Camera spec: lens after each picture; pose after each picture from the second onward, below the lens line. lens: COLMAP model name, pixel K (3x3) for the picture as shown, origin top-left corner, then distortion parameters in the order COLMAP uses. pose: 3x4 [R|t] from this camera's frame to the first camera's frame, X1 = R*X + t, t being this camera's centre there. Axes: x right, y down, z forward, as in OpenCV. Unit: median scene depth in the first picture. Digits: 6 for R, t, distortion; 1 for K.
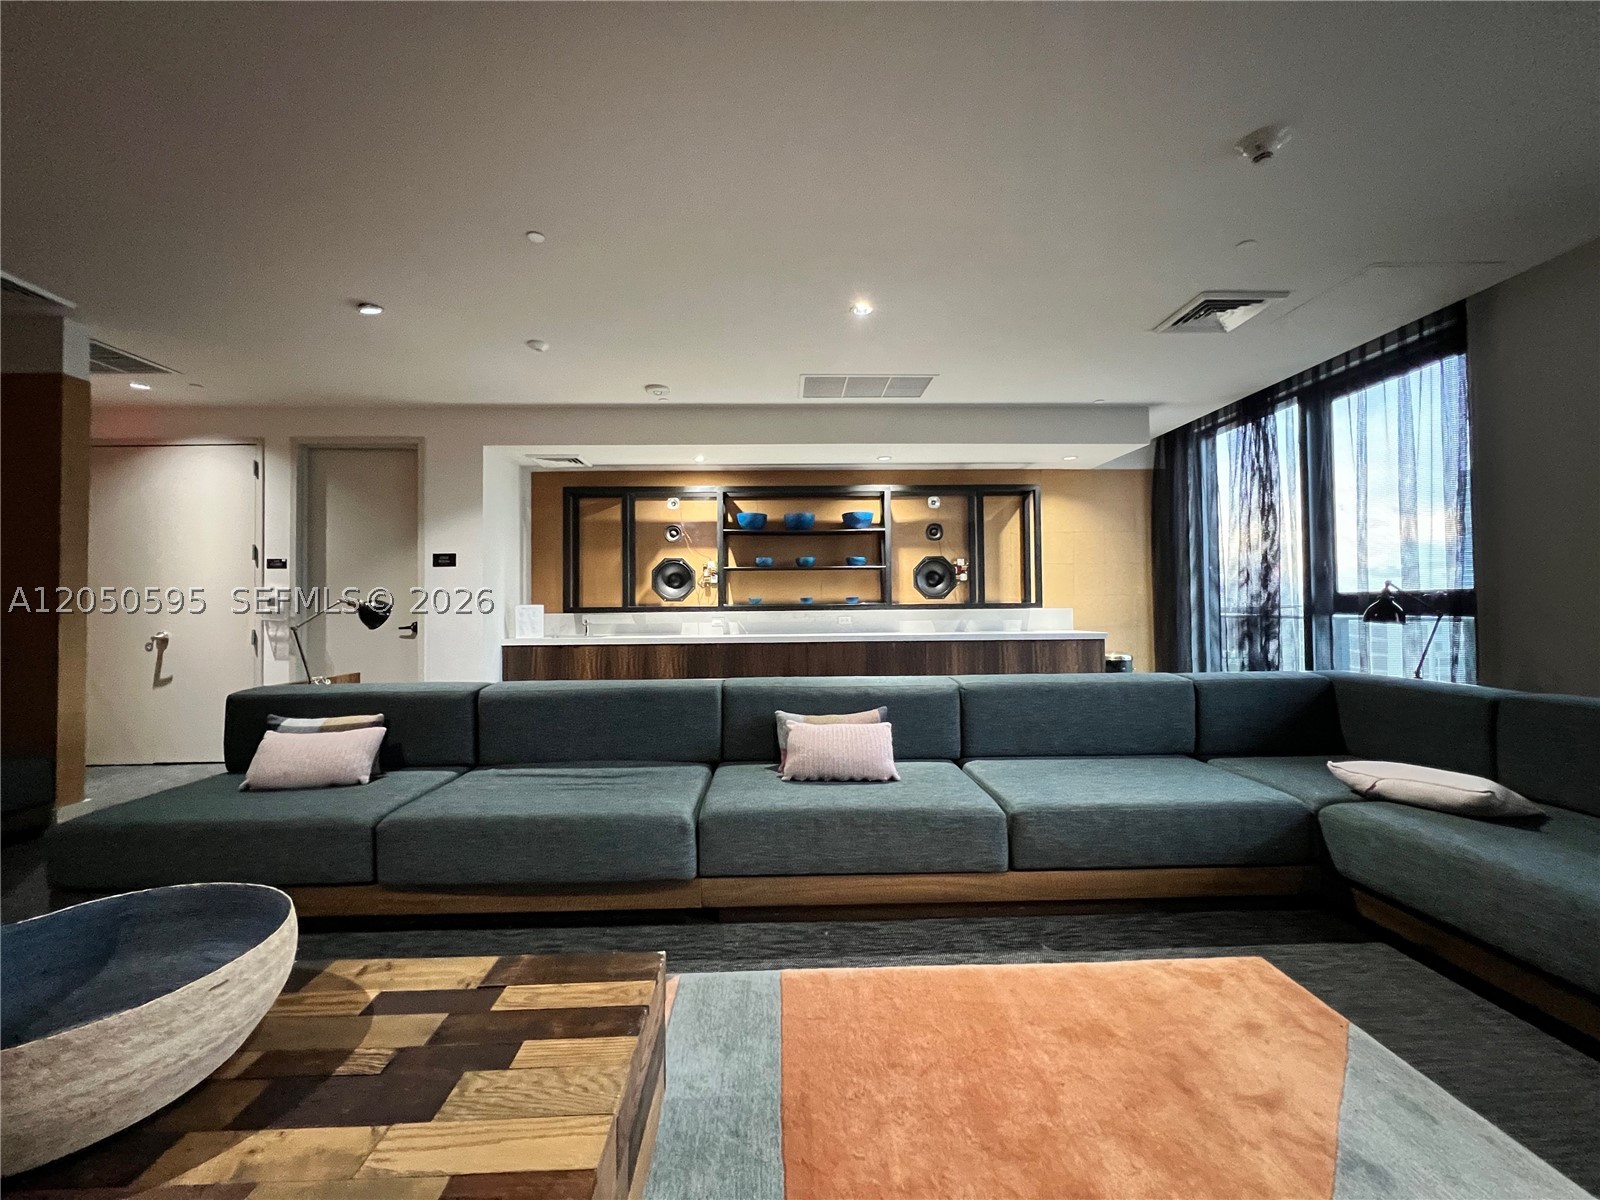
lens RADIAL K [[637.9, 0, 796.2], [0, 637.9, 594.0], [0, 0, 1]] dist [-0.000750, 0.000897]
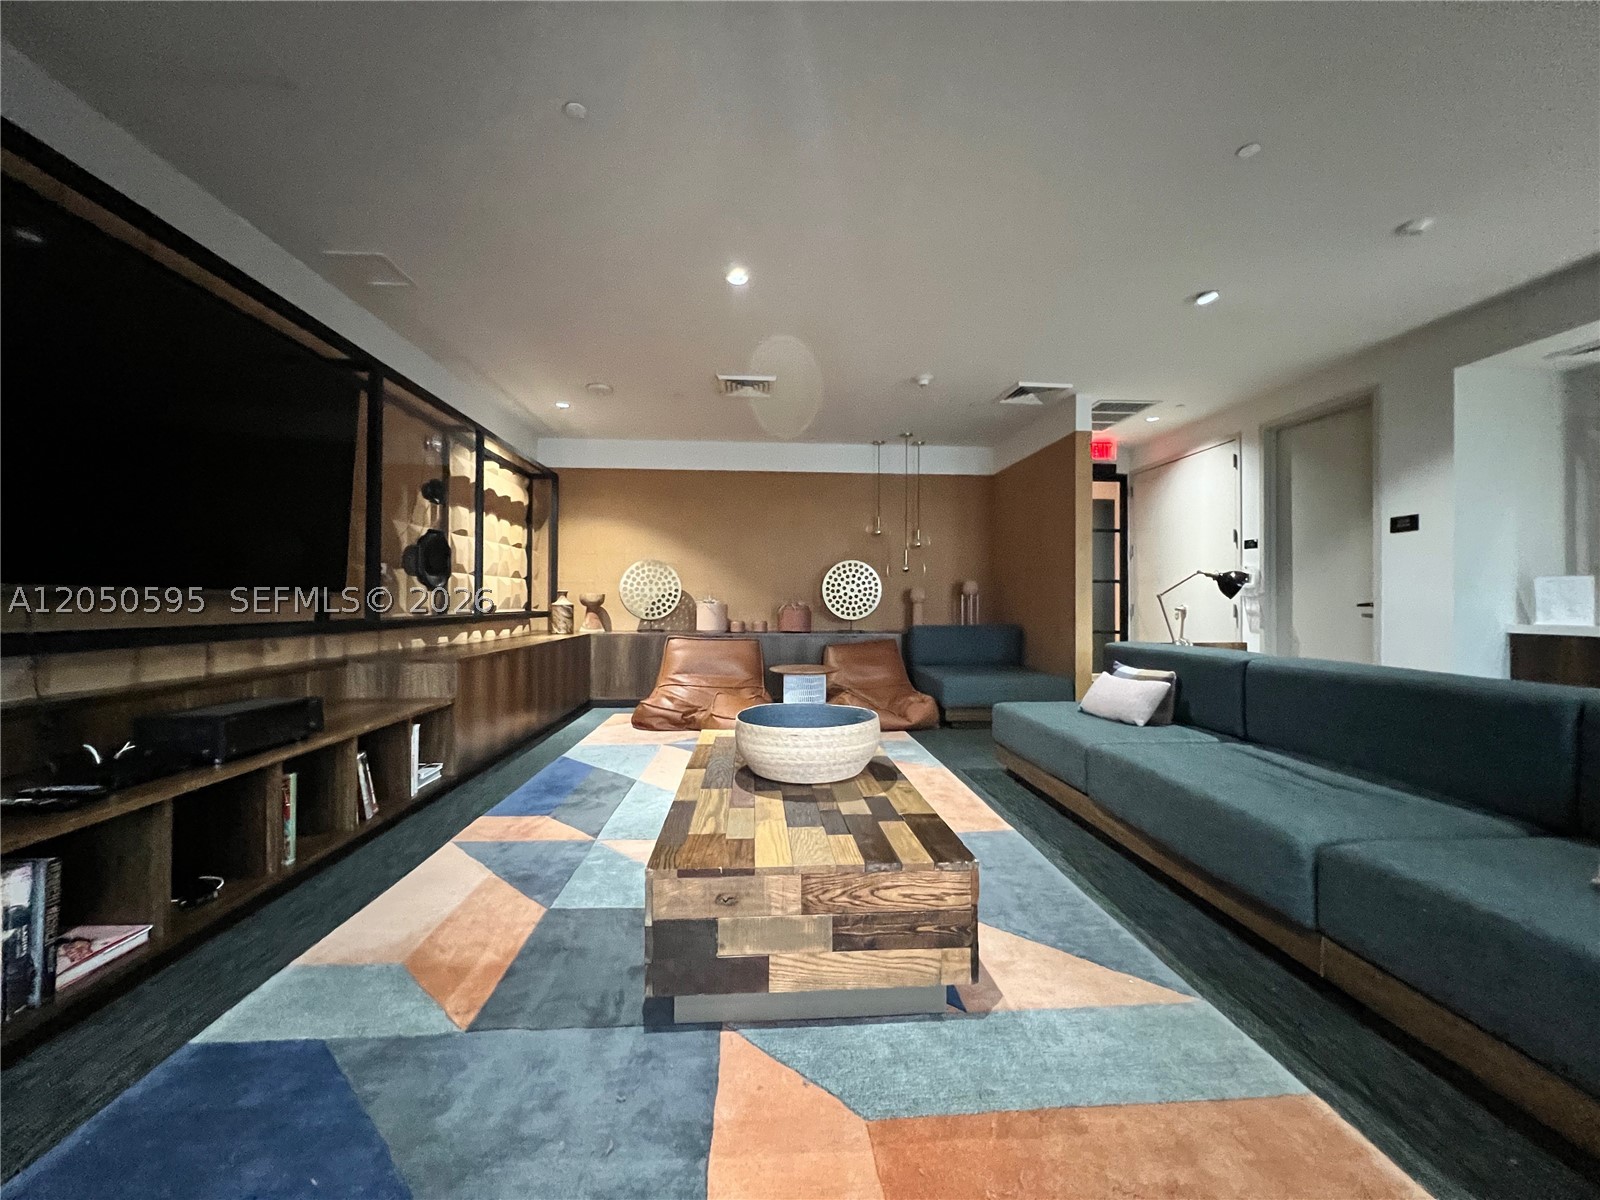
lens RADIAL K [[637.9, 0, 796.2], [0, 637.9, 594.0], [0, 0, 1]] dist [-0.000750, 0.000897]
pose [[0.040076, 0.000346, -0.999197, 0.245073], [0.016484, 0.999864, 0.001007, 0.024011], [0.999061, -0.016511, 0.040064, 0.176505]]
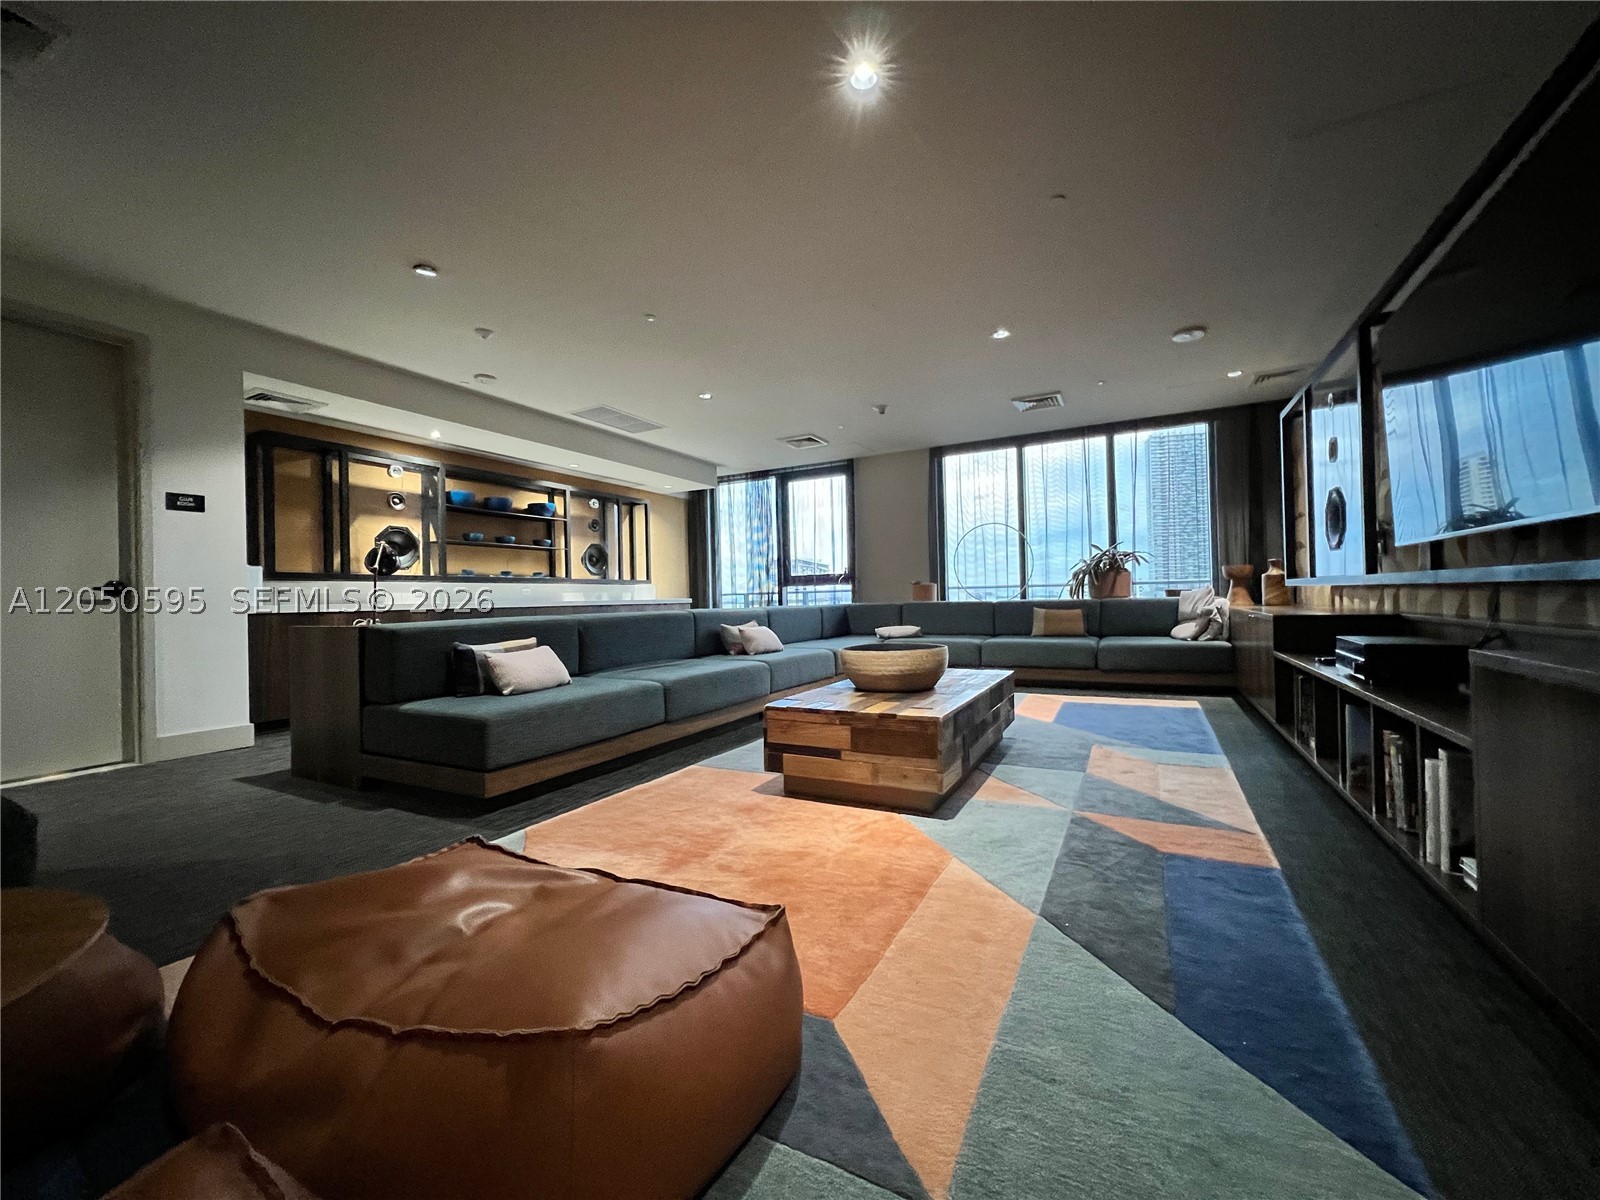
lens RADIAL K [[637.9, 0, 796.2], [0, 637.9, 594.0], [0, 0, 1]] dist [-0.000750, 0.000897]
pose [[0.498448, 0.006093, 0.866898, -0.855646], [-0.000071, 0.999976, -0.006987, 0.064454], [-0.866920, 0.003421, 0.498436, -0.037373]]
